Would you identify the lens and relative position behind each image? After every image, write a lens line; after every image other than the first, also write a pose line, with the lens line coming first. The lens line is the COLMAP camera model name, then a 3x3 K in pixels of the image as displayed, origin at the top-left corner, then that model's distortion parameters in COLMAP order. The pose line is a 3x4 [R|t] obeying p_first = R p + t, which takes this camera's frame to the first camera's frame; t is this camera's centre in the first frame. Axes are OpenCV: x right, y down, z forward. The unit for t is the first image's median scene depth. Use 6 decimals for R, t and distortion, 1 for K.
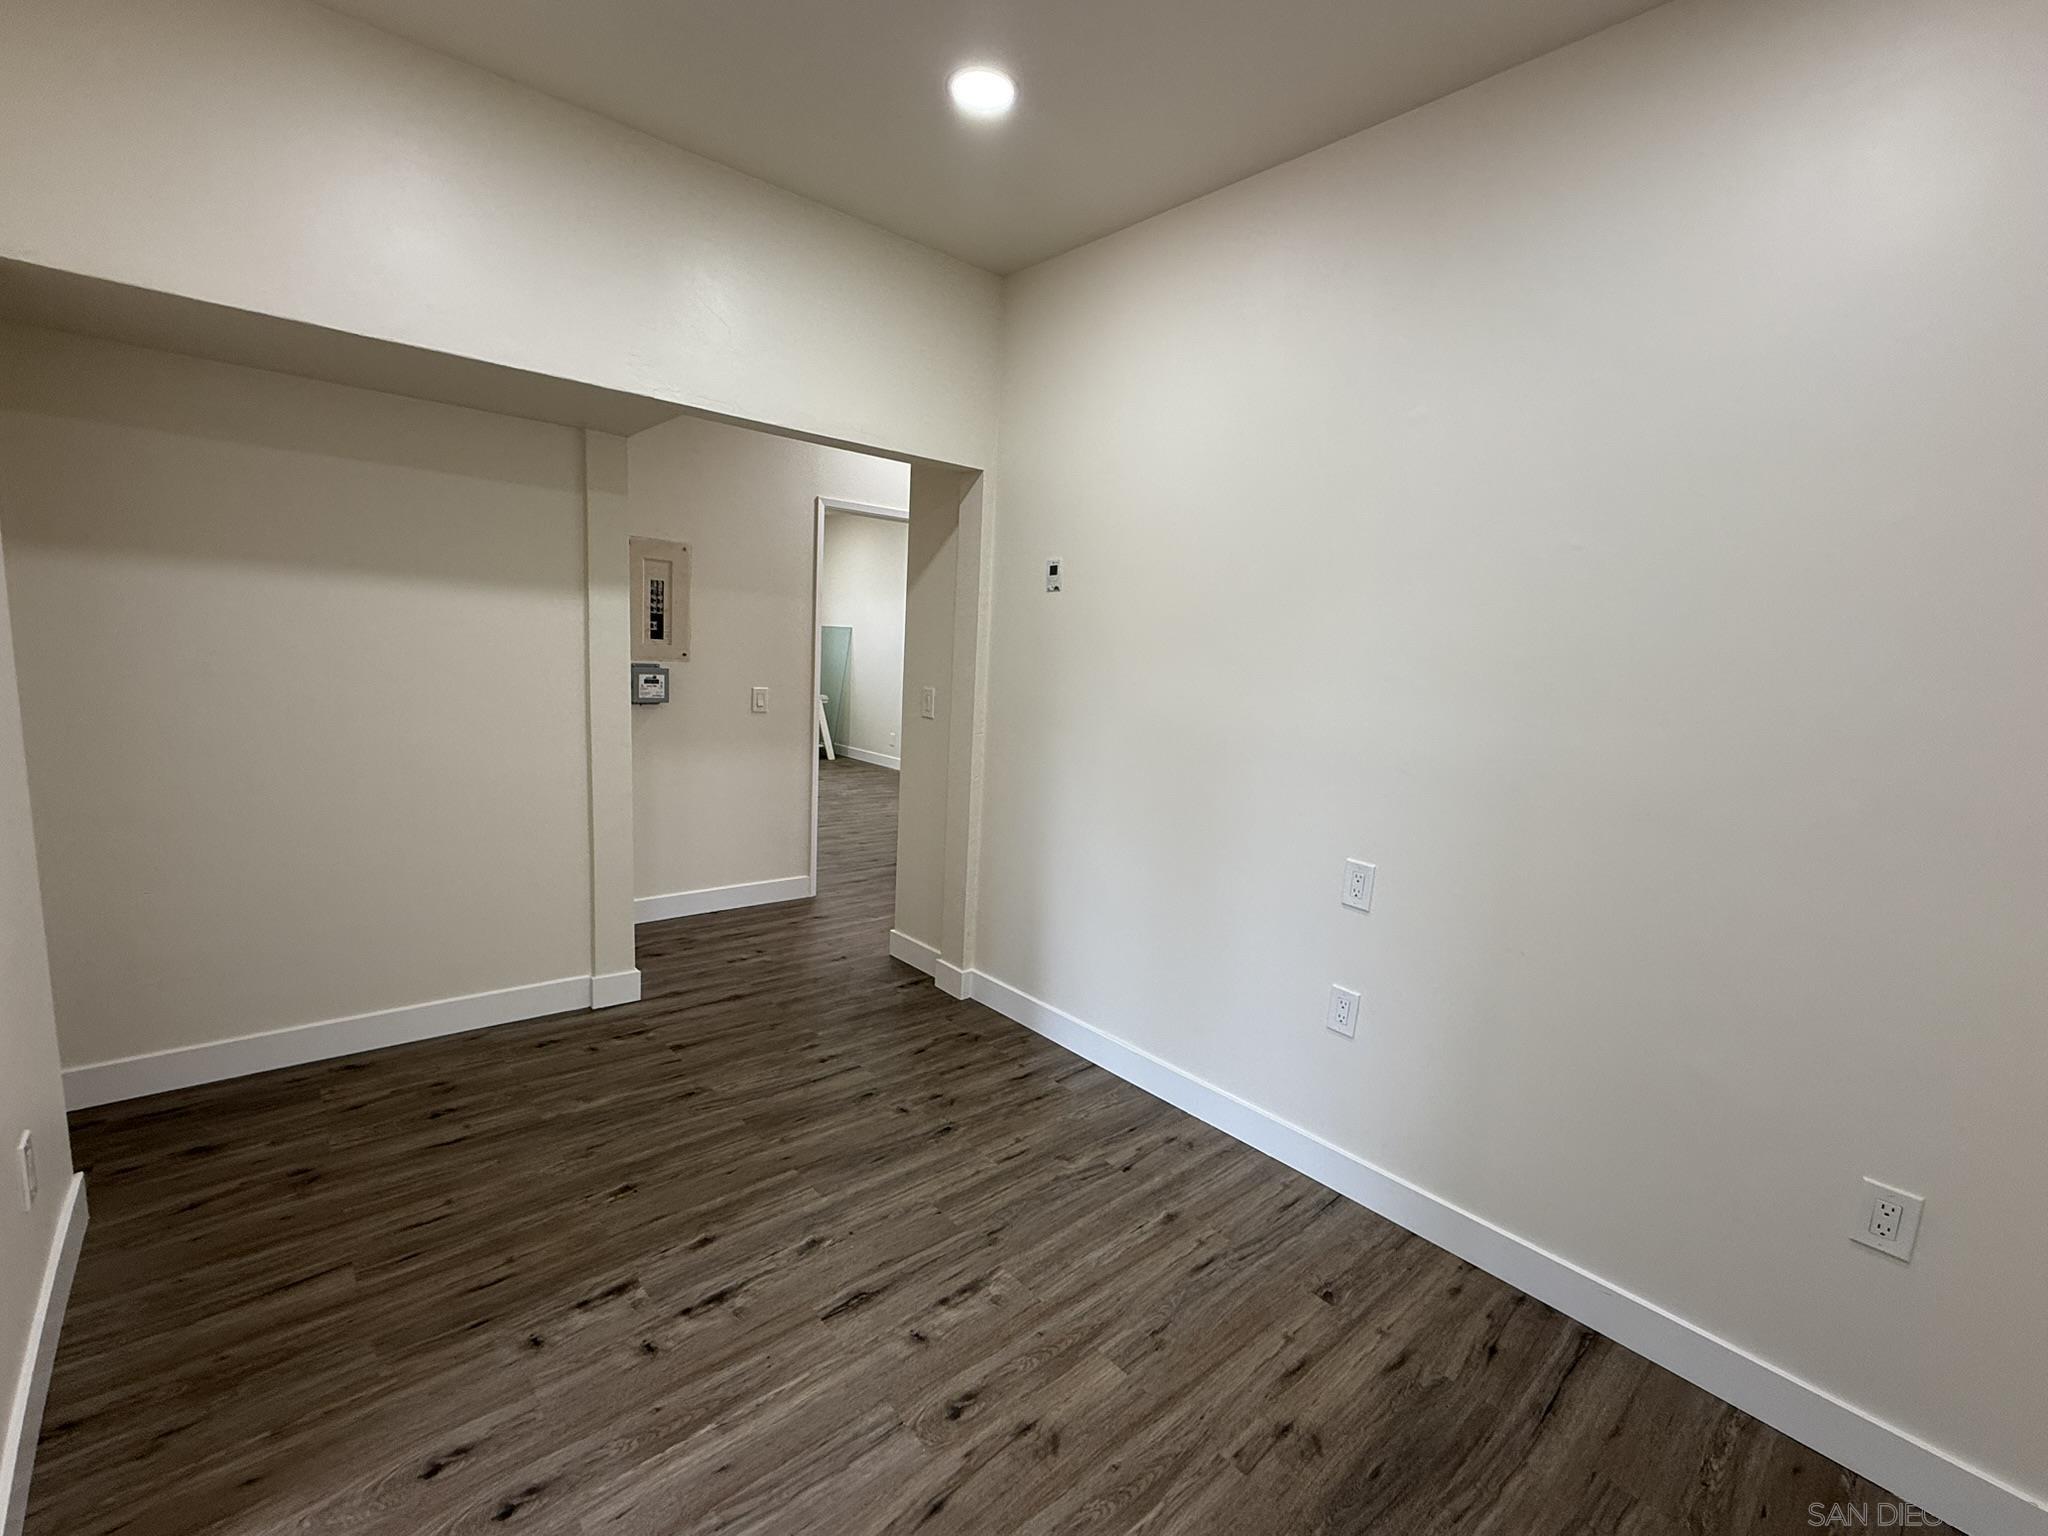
lens RADIAL K [[885.1, 0, 1021.0], [0, 885.1, 767.9], [0, 0, 1]] dist [0.000125, 0.000029]
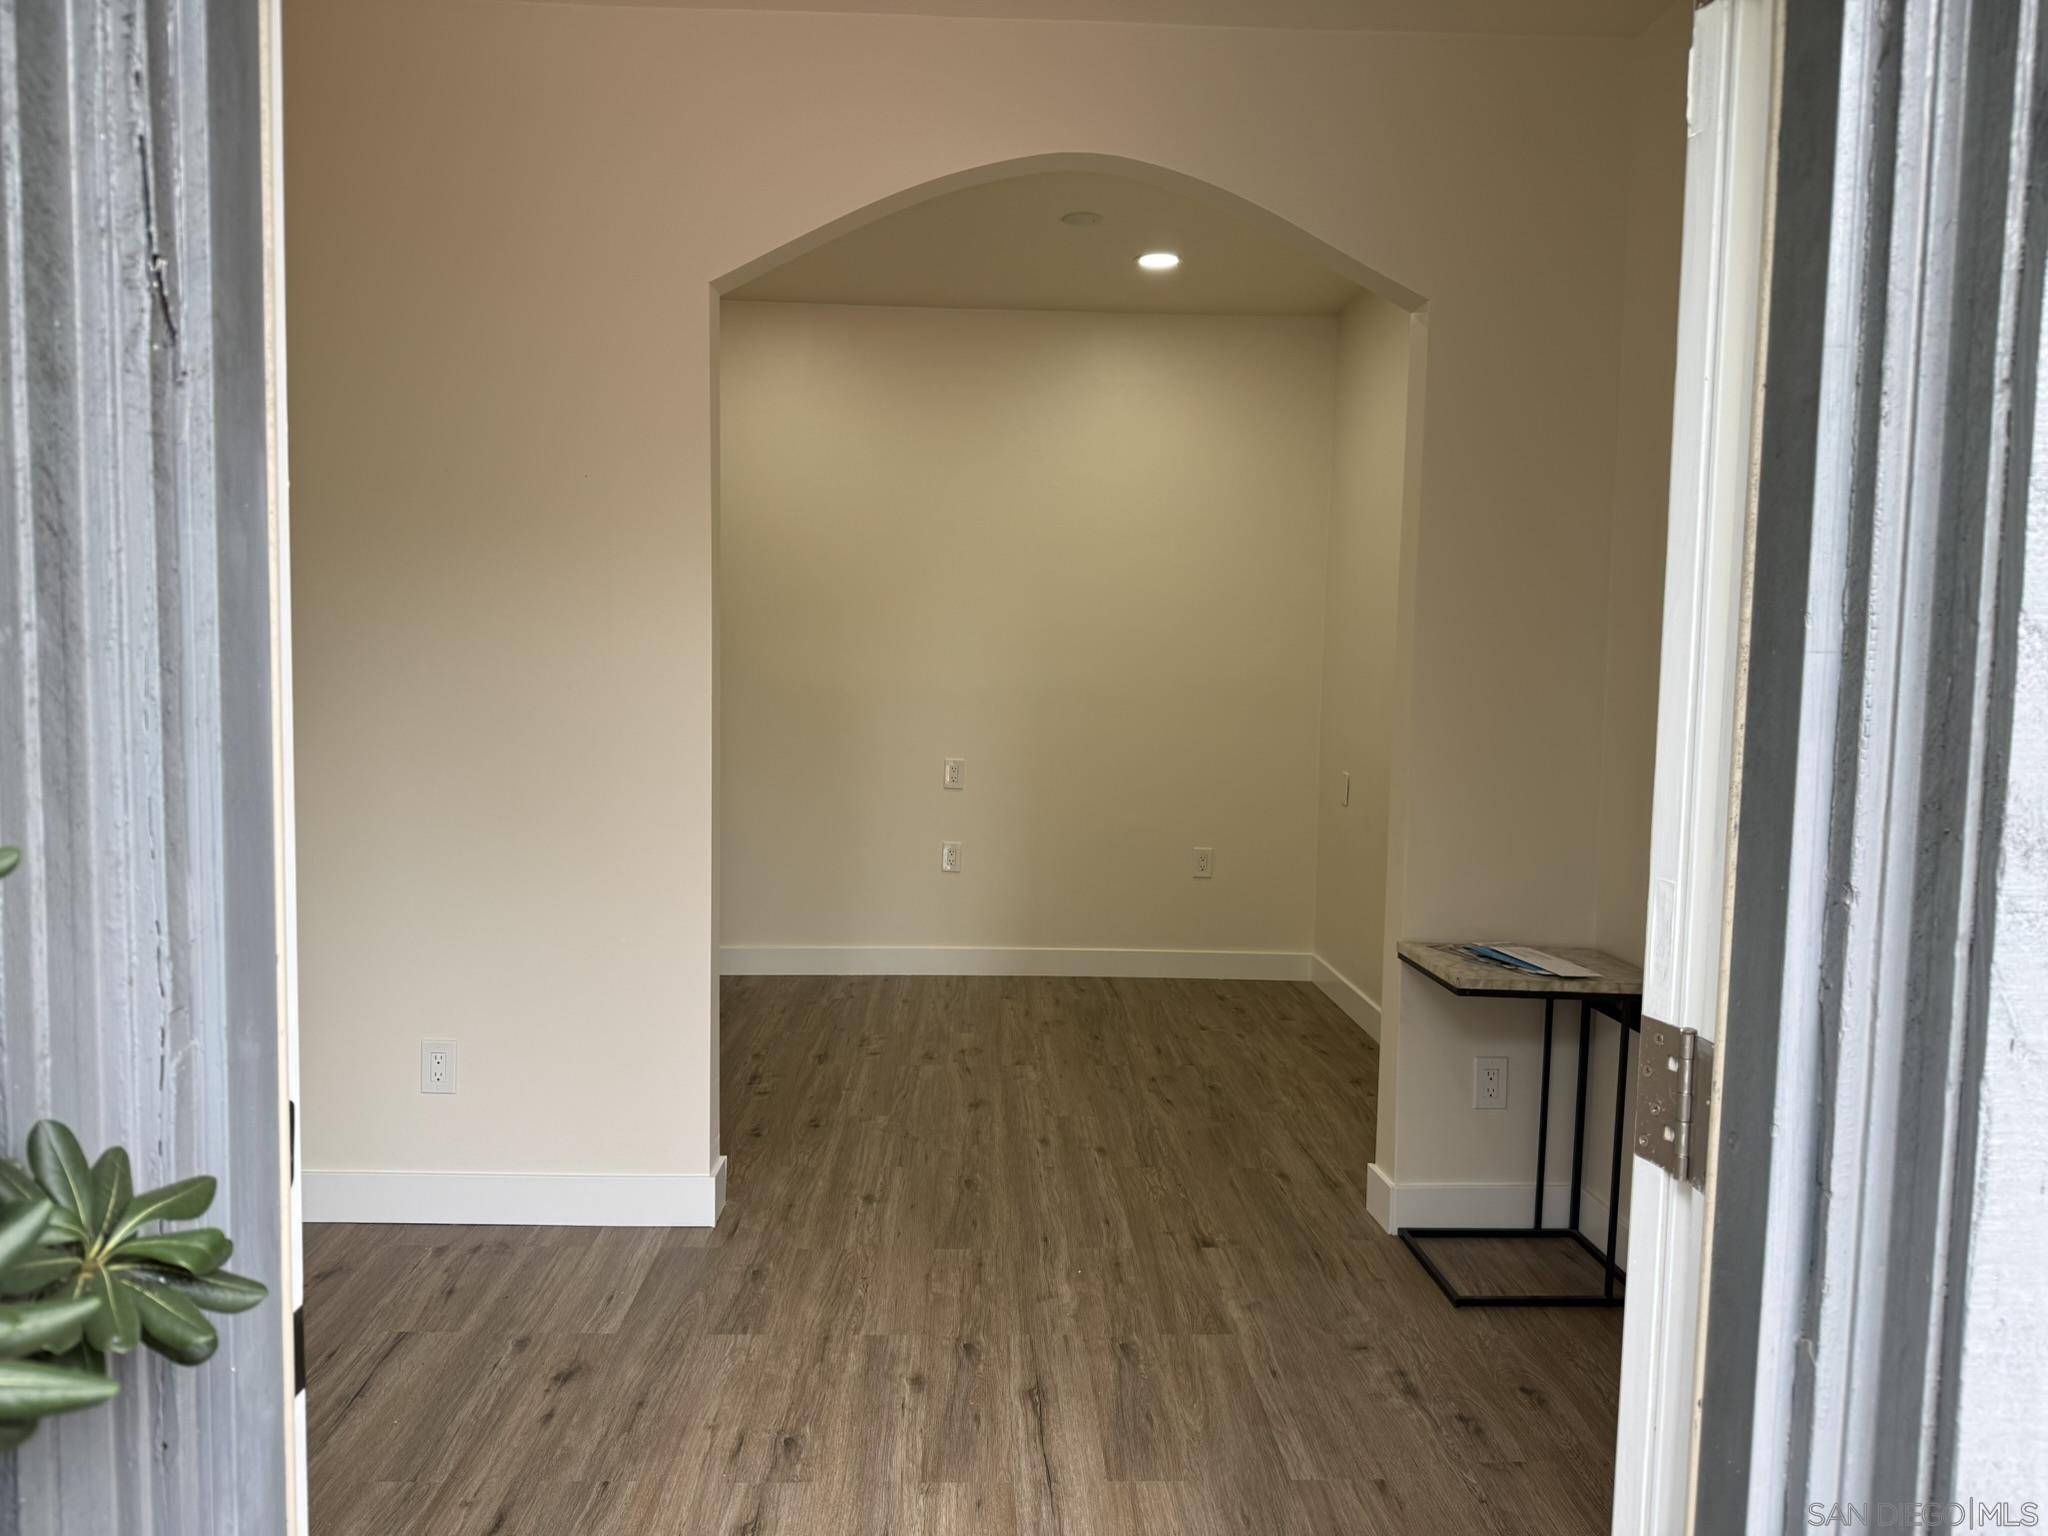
lens RADIAL K [[1419.5, 0, 1030.1], [0, 1419.5, 767.8], [0, 0, 1]] dist [0.181676, -0.391184]
pose [[0.630538, -0.100336, 0.769646, -1.609505], [0.125023, 0.991790, 0.026869, 0.075900], [-0.766023, 0.079282, 0.637906, -0.791290]]
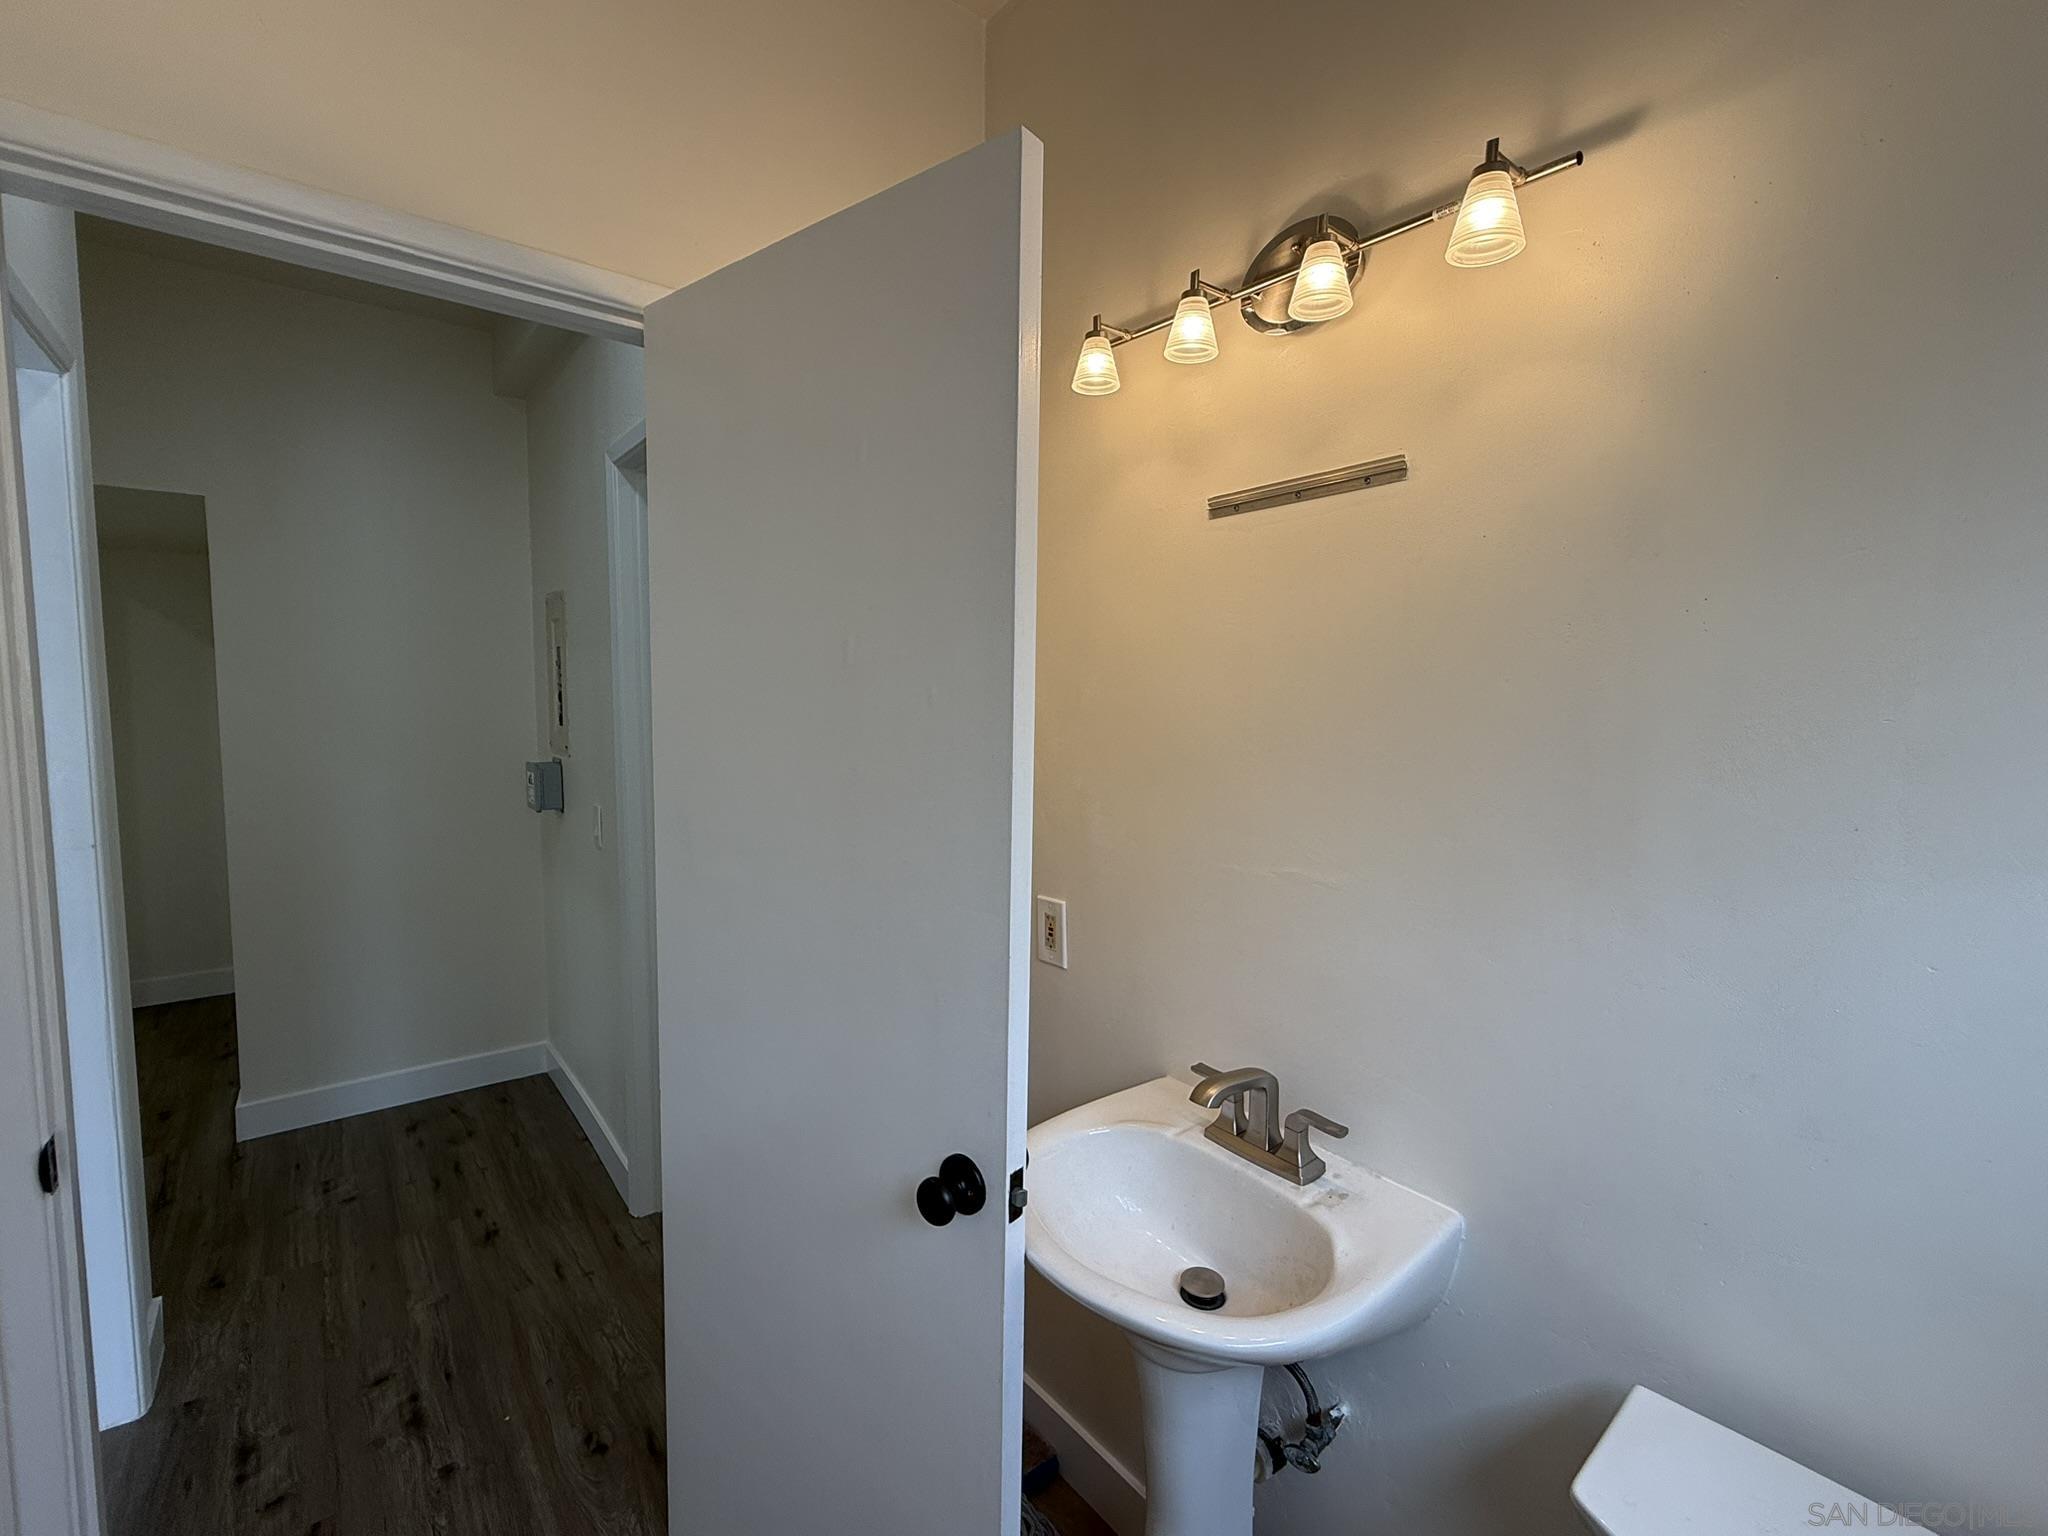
lens RADIAL K [[889.5, 0, 1020.5], [0, 889.5, 765.1], [0, 0, 1]] dist [-0.000441, 0.000375]
pose [[-0.051779, 0.016711, -0.998519, 0.572307], [-0.152880, 0.987942, 0.024461, -0.348324], [0.986887, 0.153920, -0.048600, 2.681509]]
